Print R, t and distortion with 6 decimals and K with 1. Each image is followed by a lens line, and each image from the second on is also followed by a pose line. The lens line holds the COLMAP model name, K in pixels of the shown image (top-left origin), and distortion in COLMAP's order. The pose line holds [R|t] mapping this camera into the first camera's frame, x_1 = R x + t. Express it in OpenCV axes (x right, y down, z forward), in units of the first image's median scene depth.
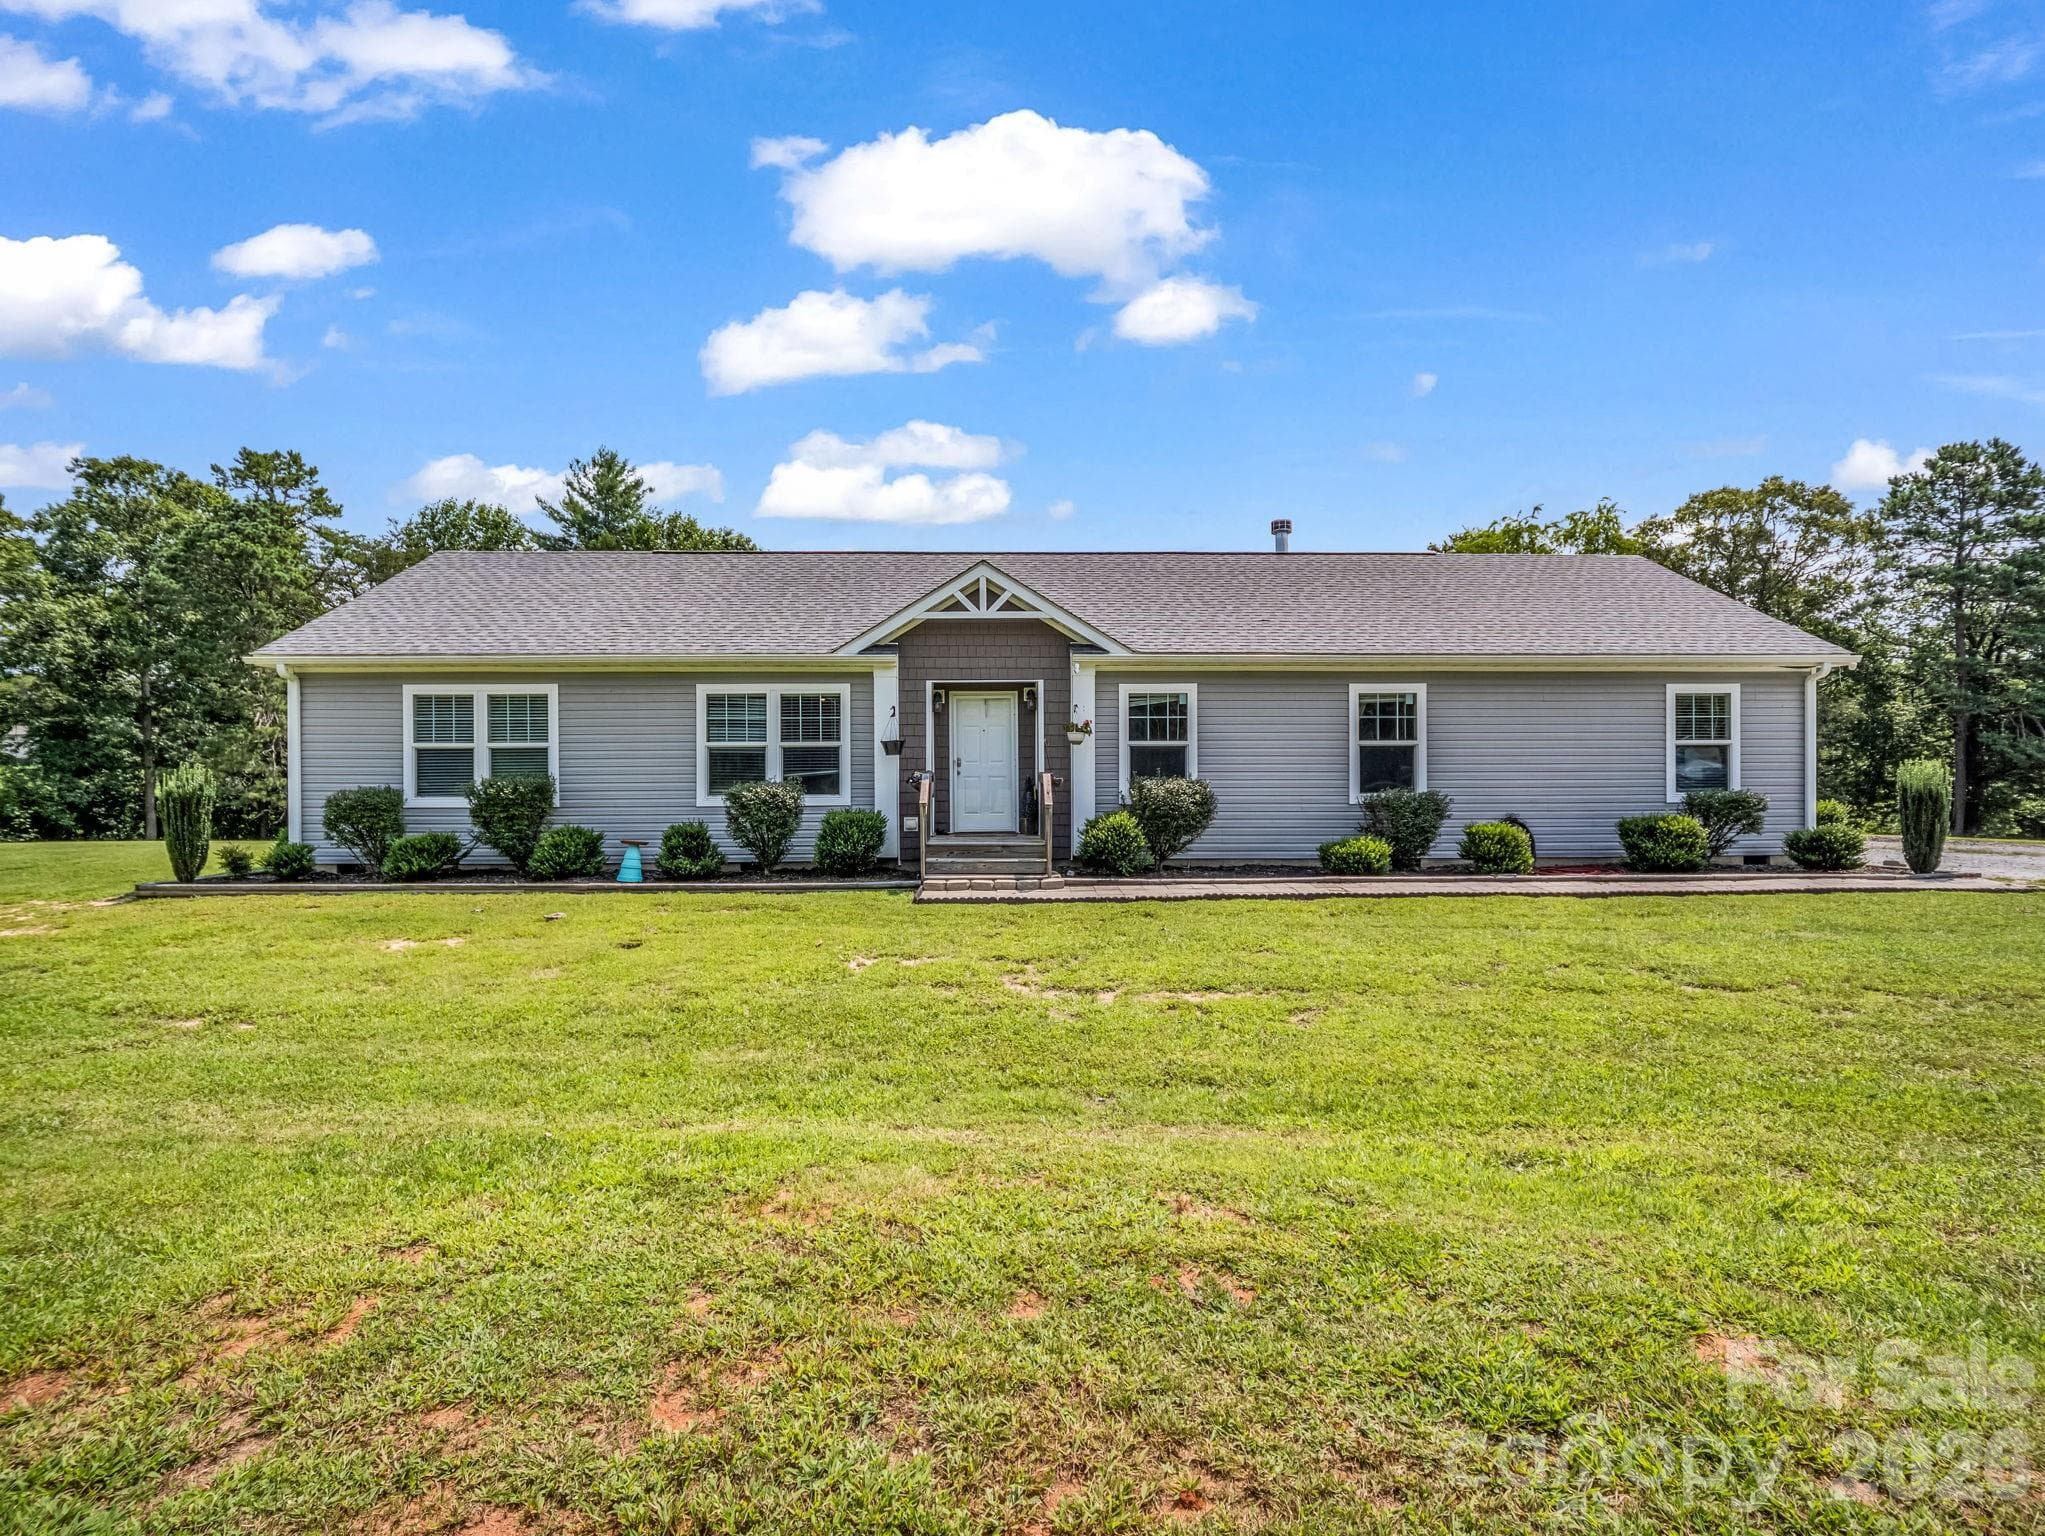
lens RADIAL K [[997.9, 0, 1022.5], [0, 997.9, 768.0], [0, 0, 1]] dist [-0.000793, -0.018431]
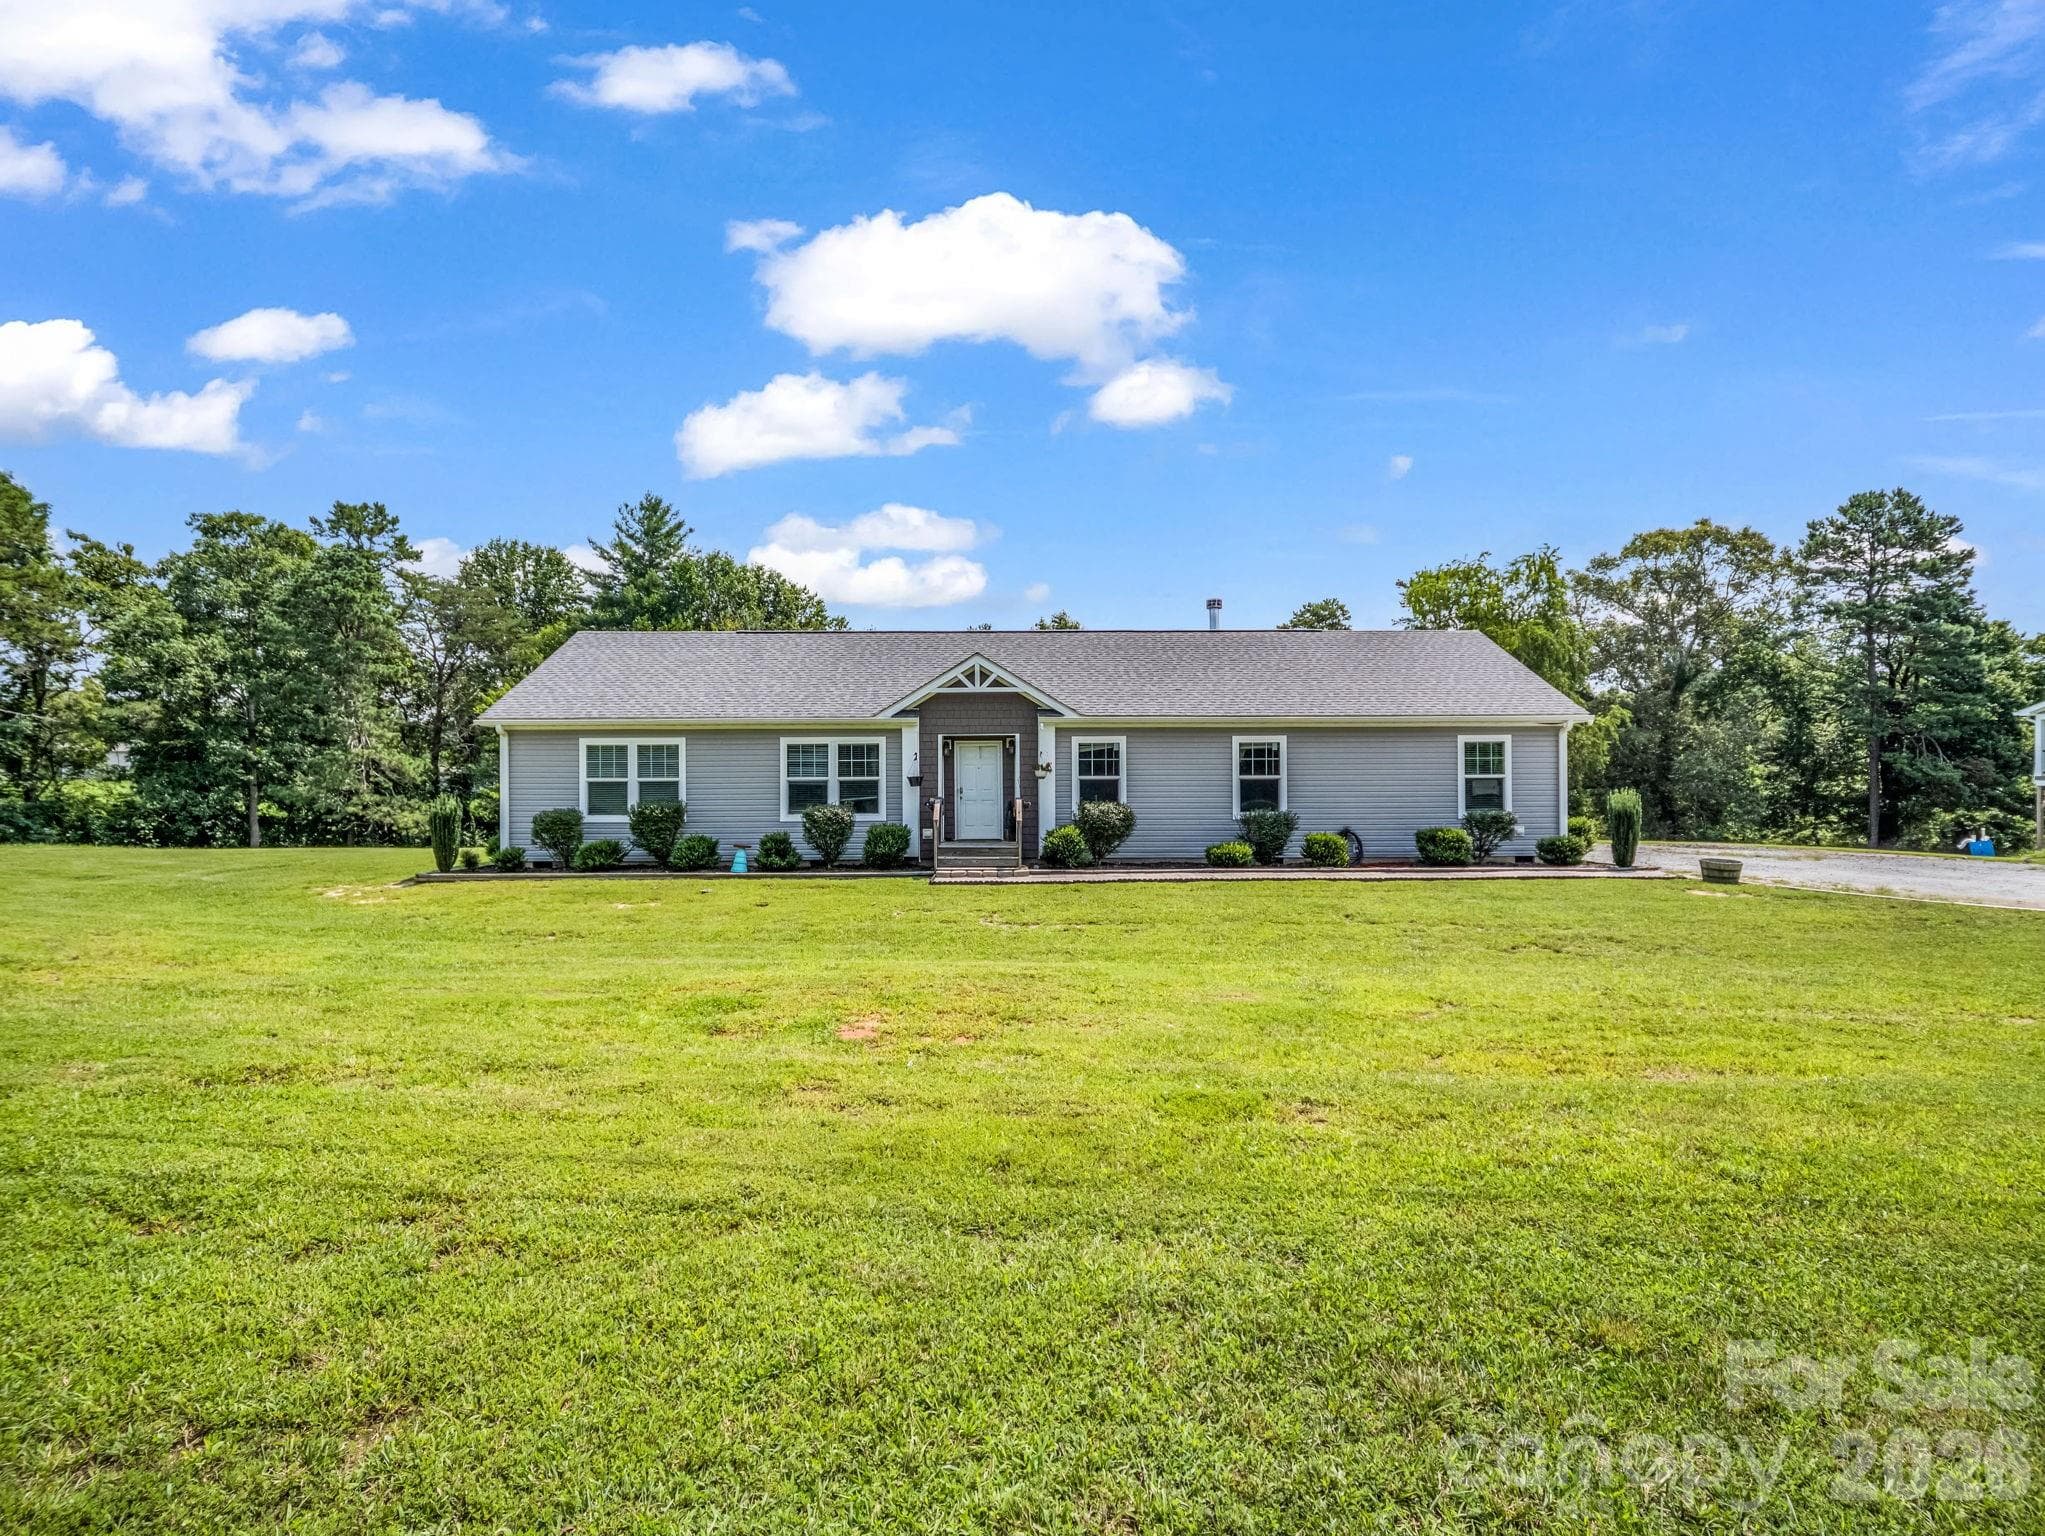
lens RADIAL K [[997.9, 0, 1022.5], [0, 997.9, 768.0], [0, 0, 1]] dist [-0.000793, -0.018431]
pose [[0.999877, -0.001116, -0.015669, 0.048553], [0.000944, 0.999940, -0.010929, -0.023190], [0.015680, 0.010913, 0.999818, -0.446074]]
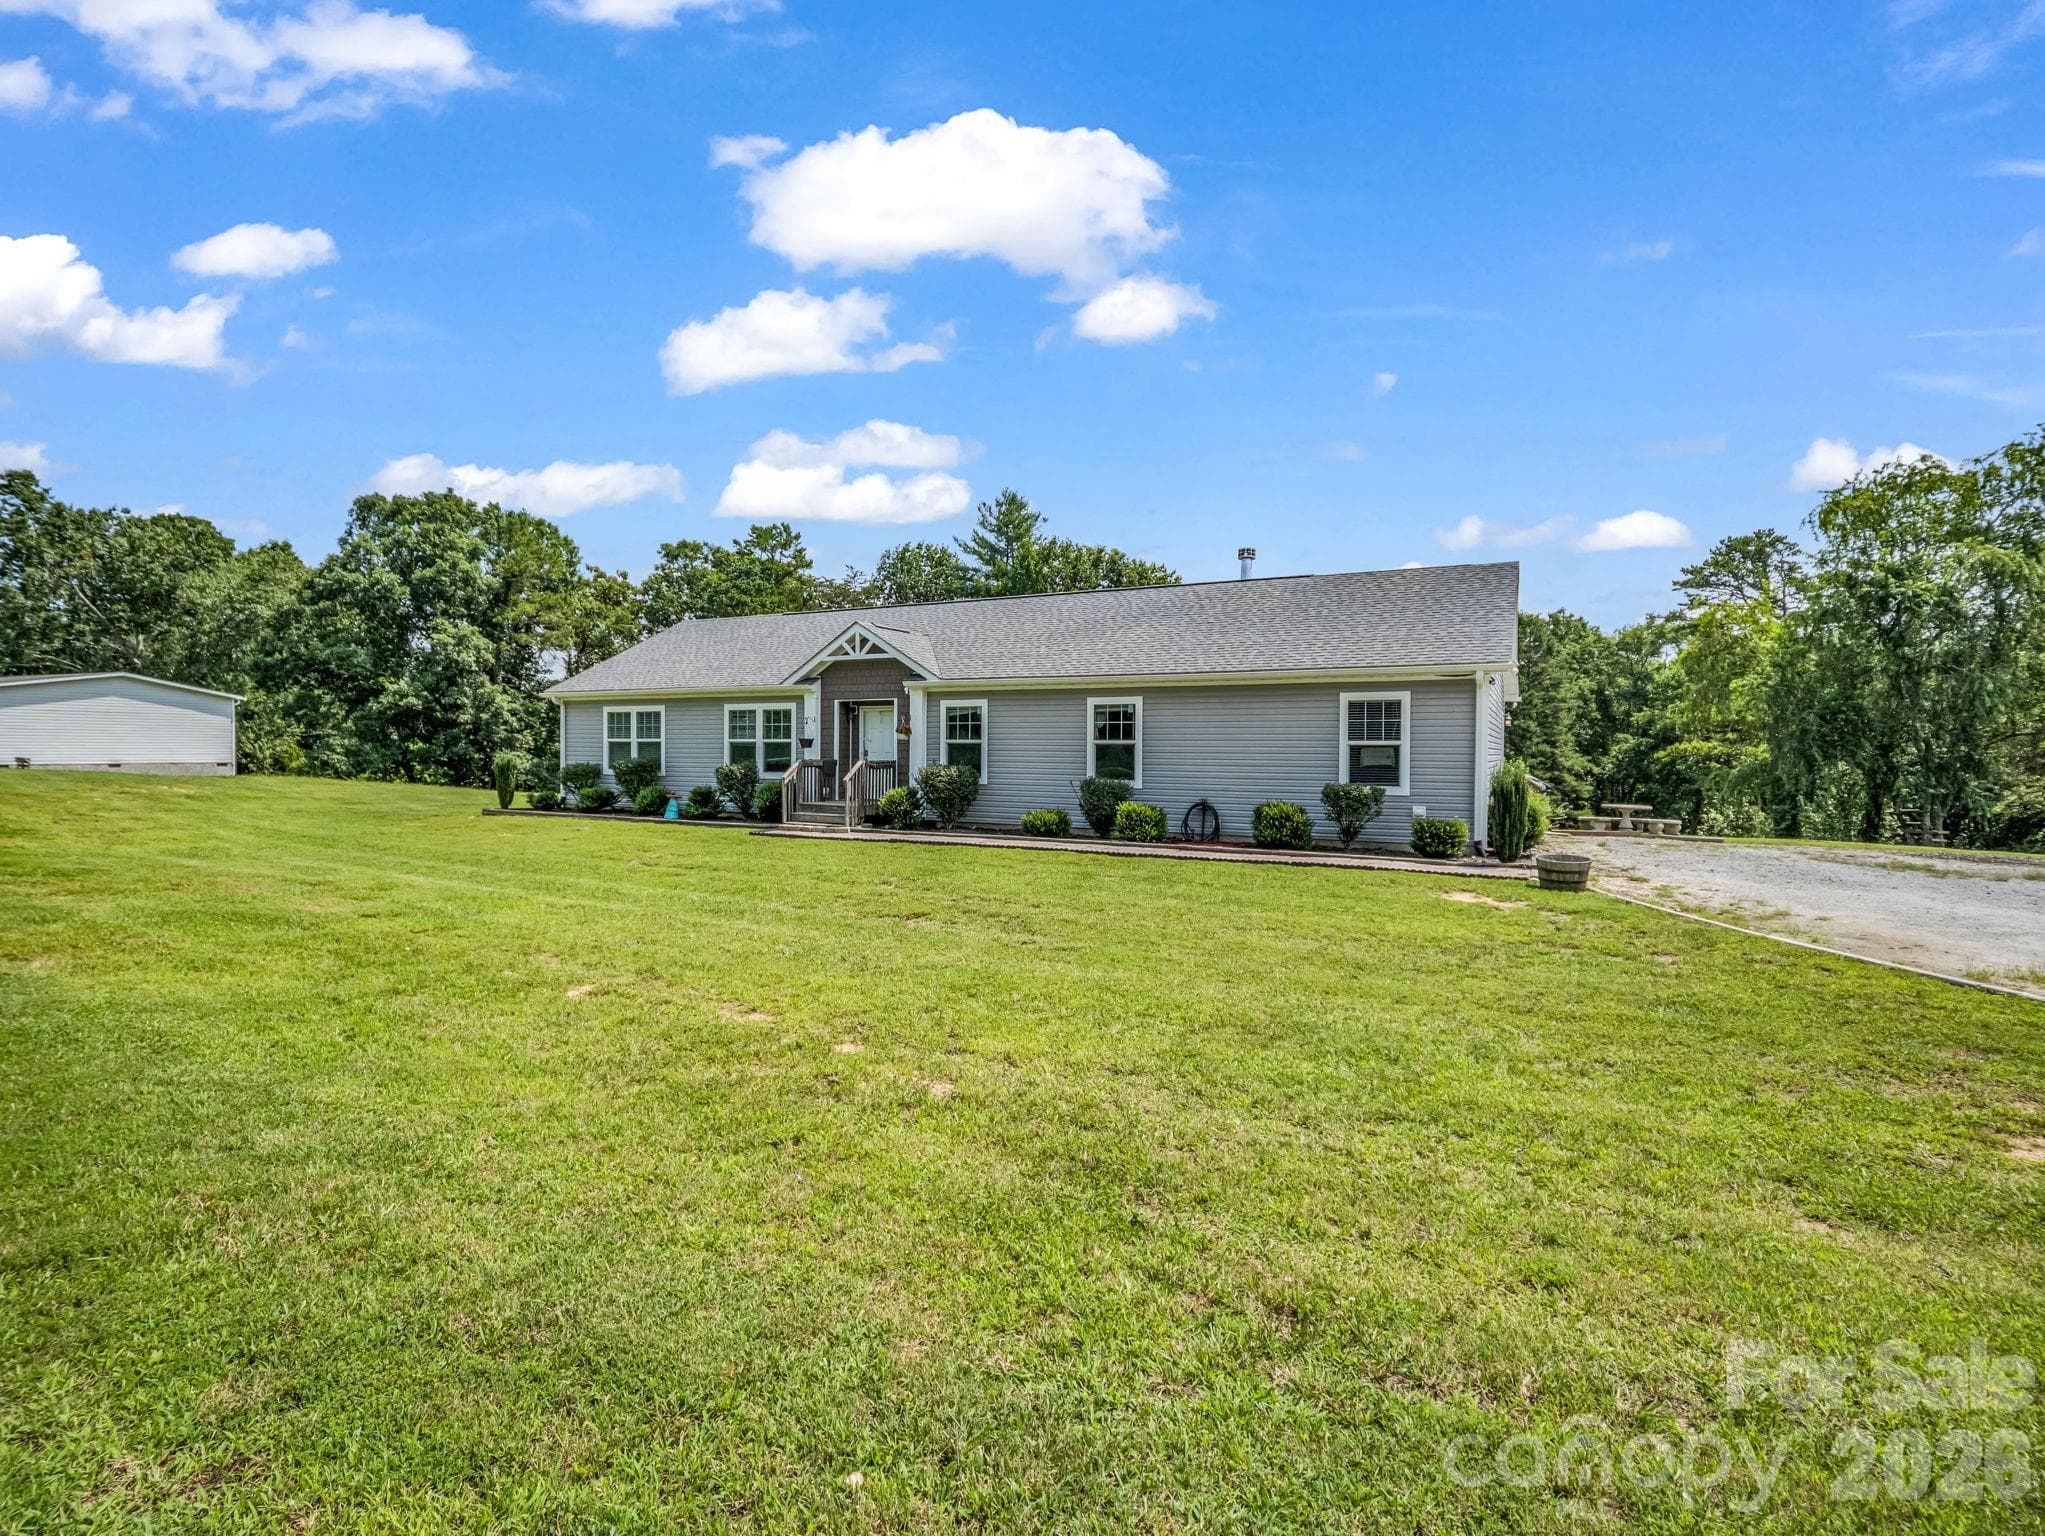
lens RADIAL K [[1012.2, 0, 1017.1], [0, 1012.2, 761.7], [0, 0, 1]] dist [-0.002368, -0.001543]
pose [[0.869810, 0.015778, -0.493134, 0.927706], [-0.015942, 0.999865, 0.003873, -0.002465], [0.493129, 0.004493, 0.869945, -0.224504]]
